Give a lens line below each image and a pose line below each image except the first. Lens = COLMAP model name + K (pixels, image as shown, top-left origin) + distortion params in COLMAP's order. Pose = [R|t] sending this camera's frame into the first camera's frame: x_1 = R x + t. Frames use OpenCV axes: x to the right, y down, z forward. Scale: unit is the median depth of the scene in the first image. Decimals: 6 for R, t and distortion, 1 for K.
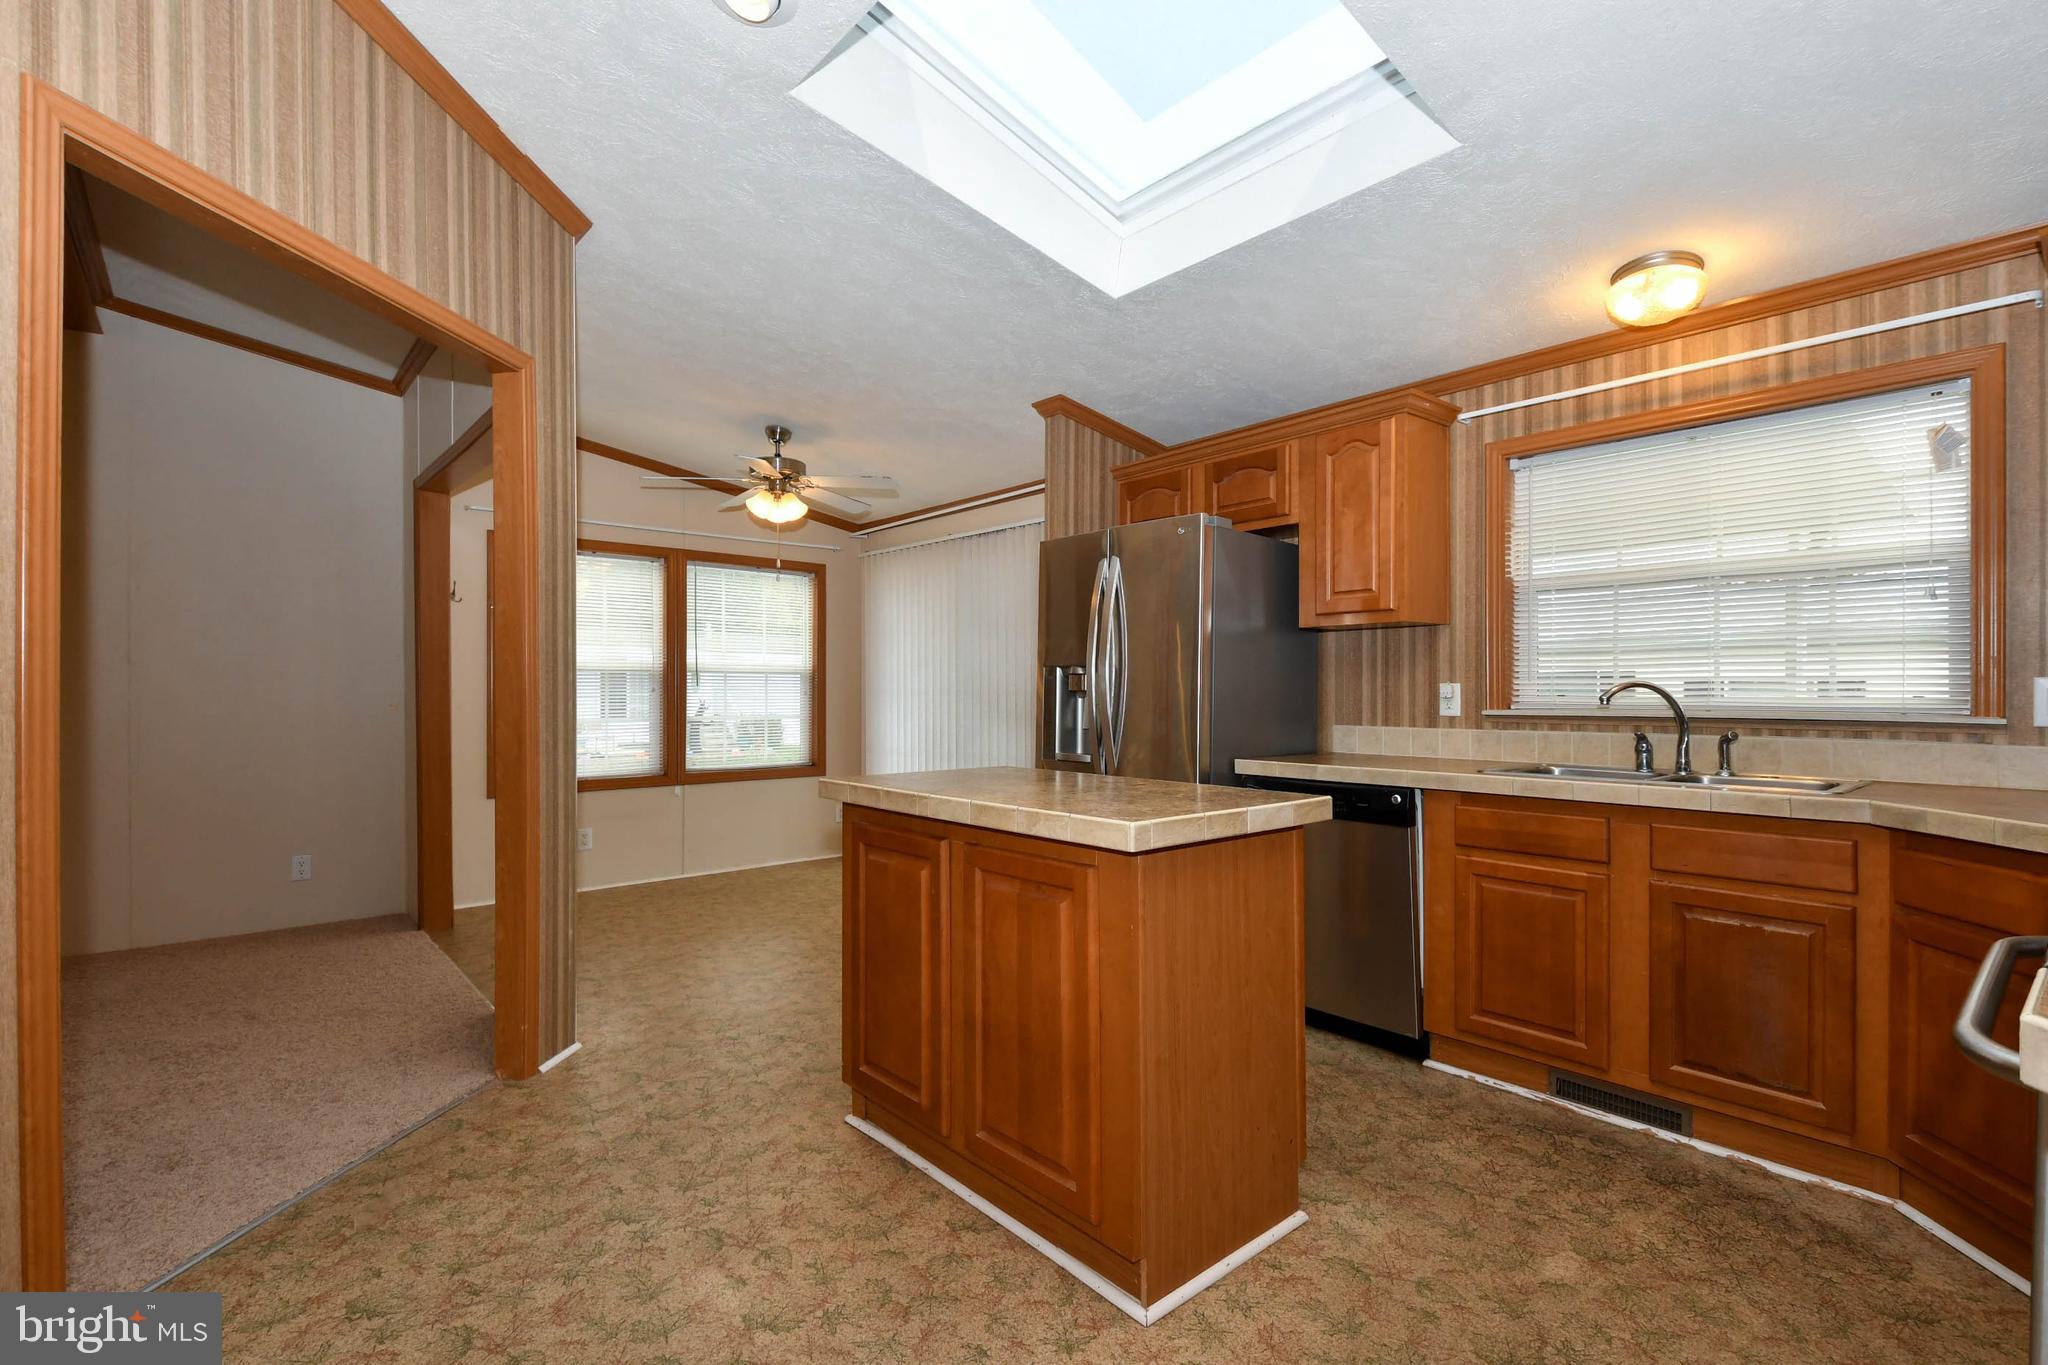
lens RADIAL K [[927.8, 0, 1029.0], [0, 927.8, 686.5], [0, 0, 1]] dist [0.046180, -0.024346]
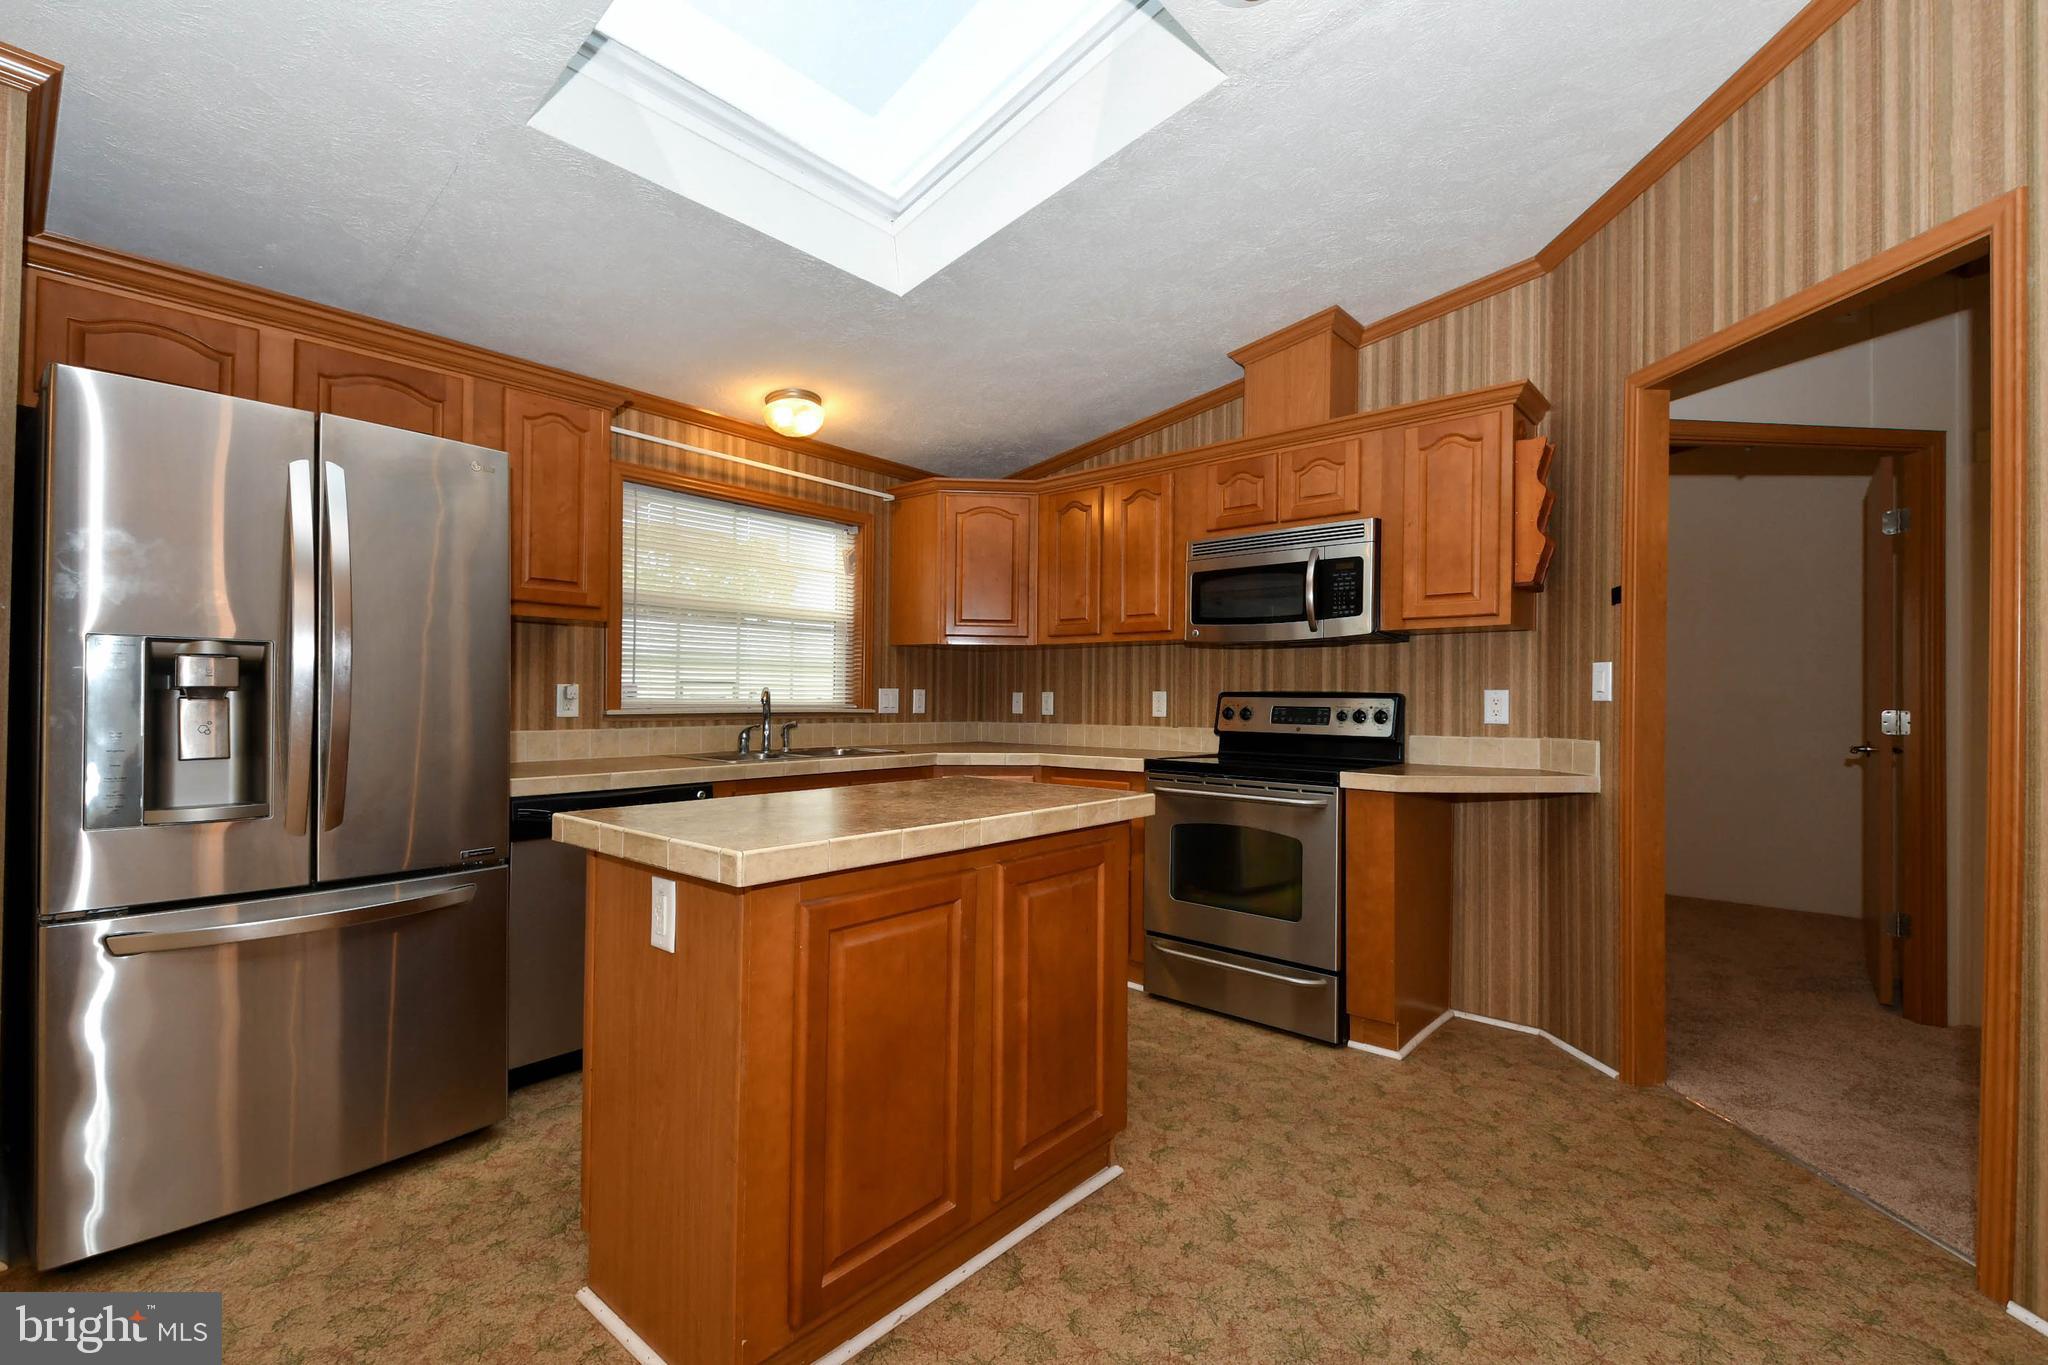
lens RADIAL K [[879.1, 0, 1013.0], [0, 879.1, 692.4], [0, 0, 1]] dist [0.001540, -0.006529]
pose [[-0.117855, 0.001349, 0.993030, -0.685196], [-0.016107, 0.999865, -0.003270, 0.000768], [-0.992900, -0.016381, -0.117817, 0.811054]]
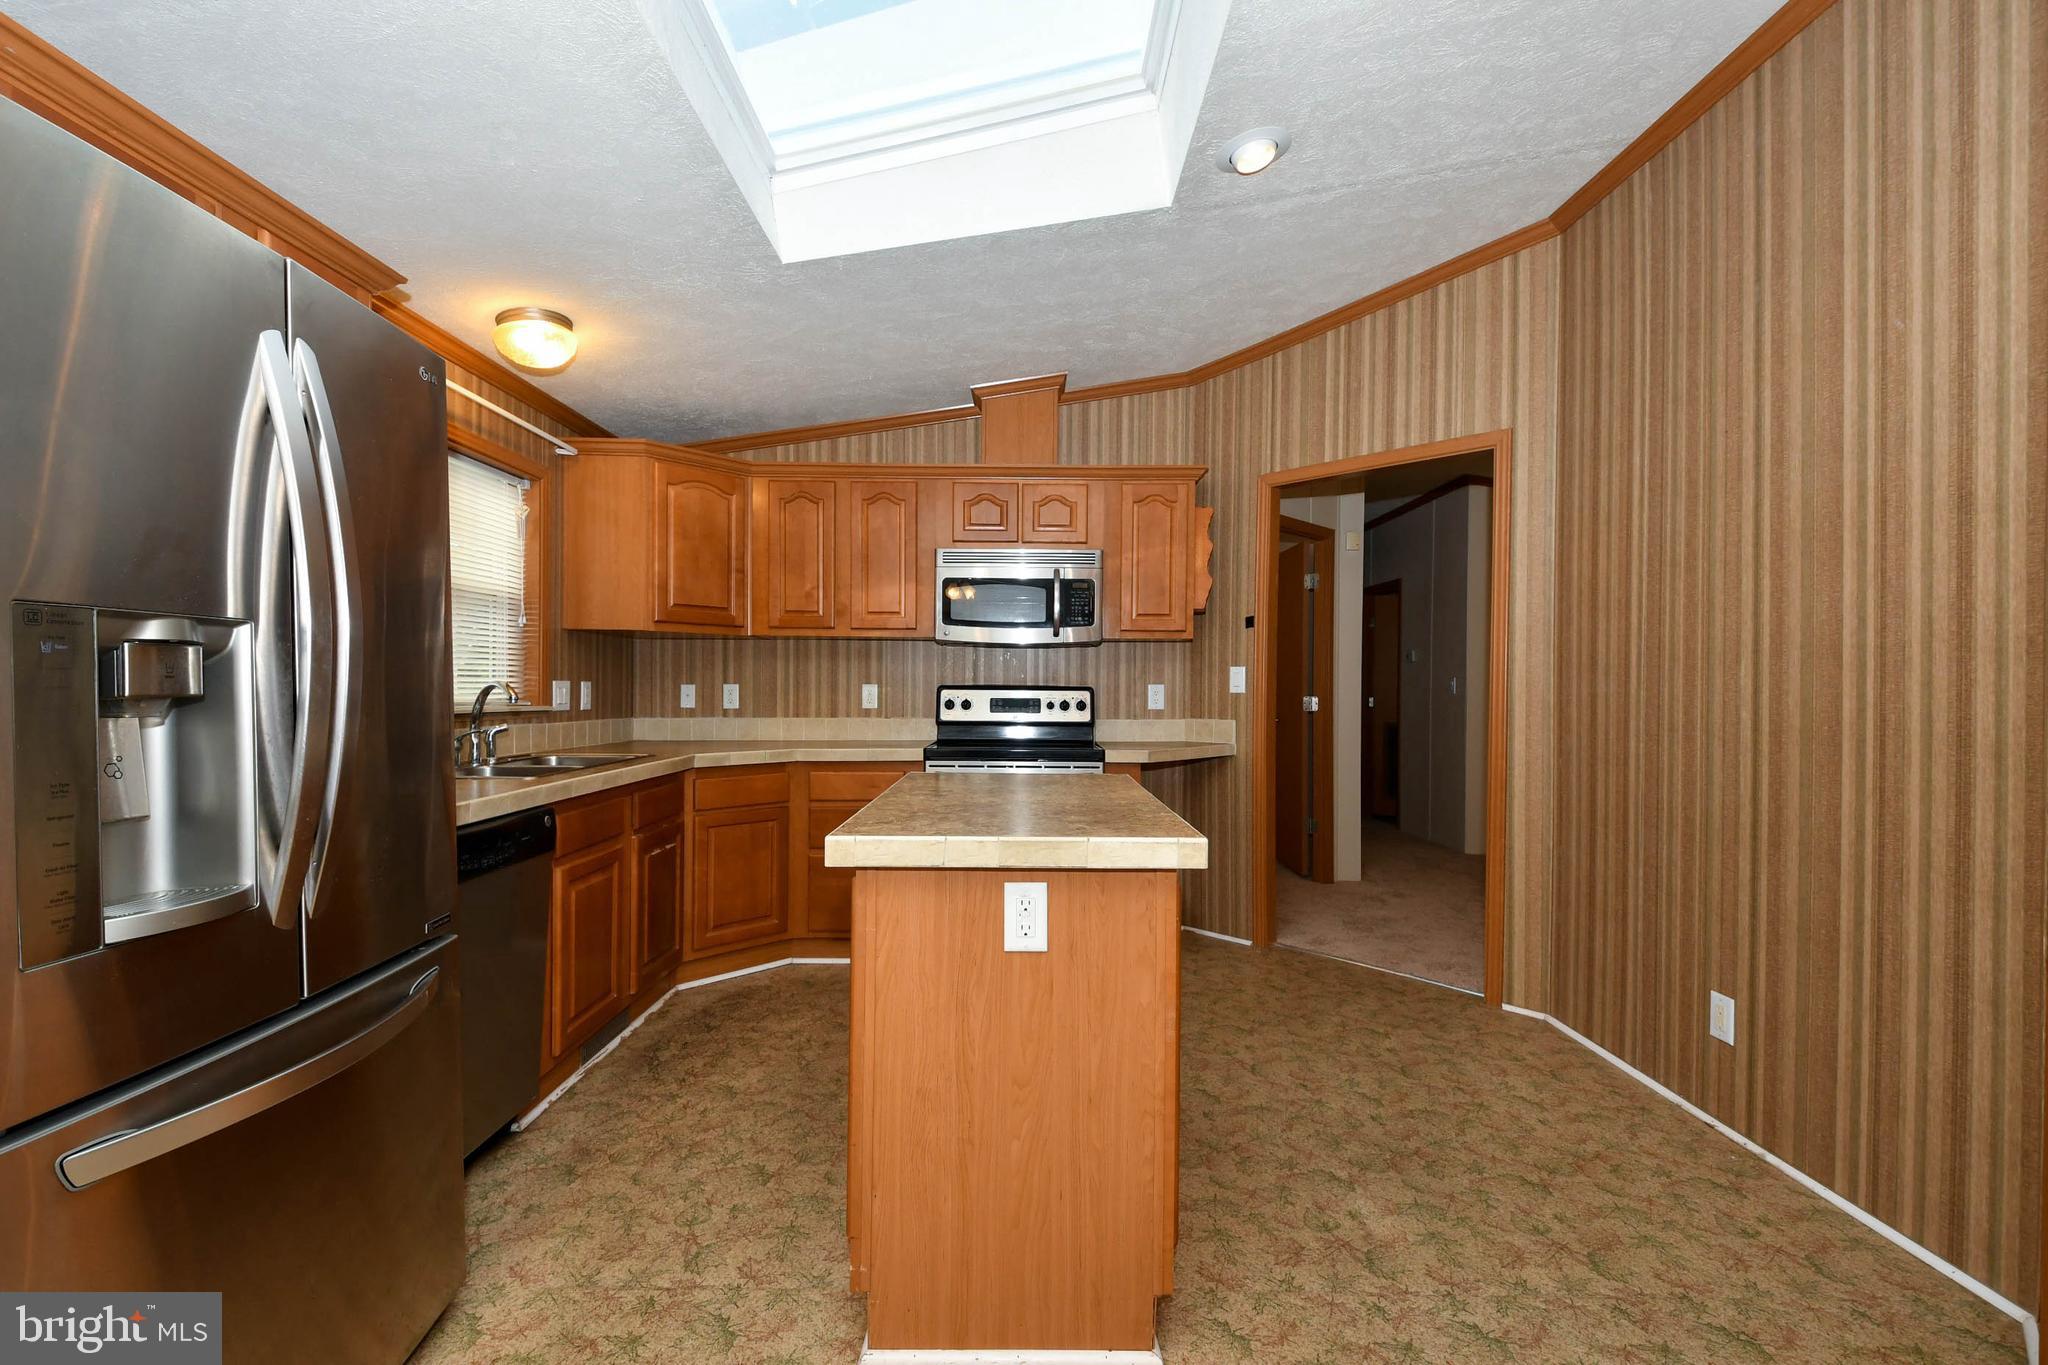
lens RADIAL K [[884.6, 0, 1016.2], [0, 884.6, 687.8], [0, 0, 1]] dist [0.054308, -0.031488]
pose [[-0.744186, -0.006850, 0.667937, -0.485038], [-0.013264, 0.999902, -0.004523, -0.000155], [-0.667840, -0.012226, -0.744204, 1.396239]]
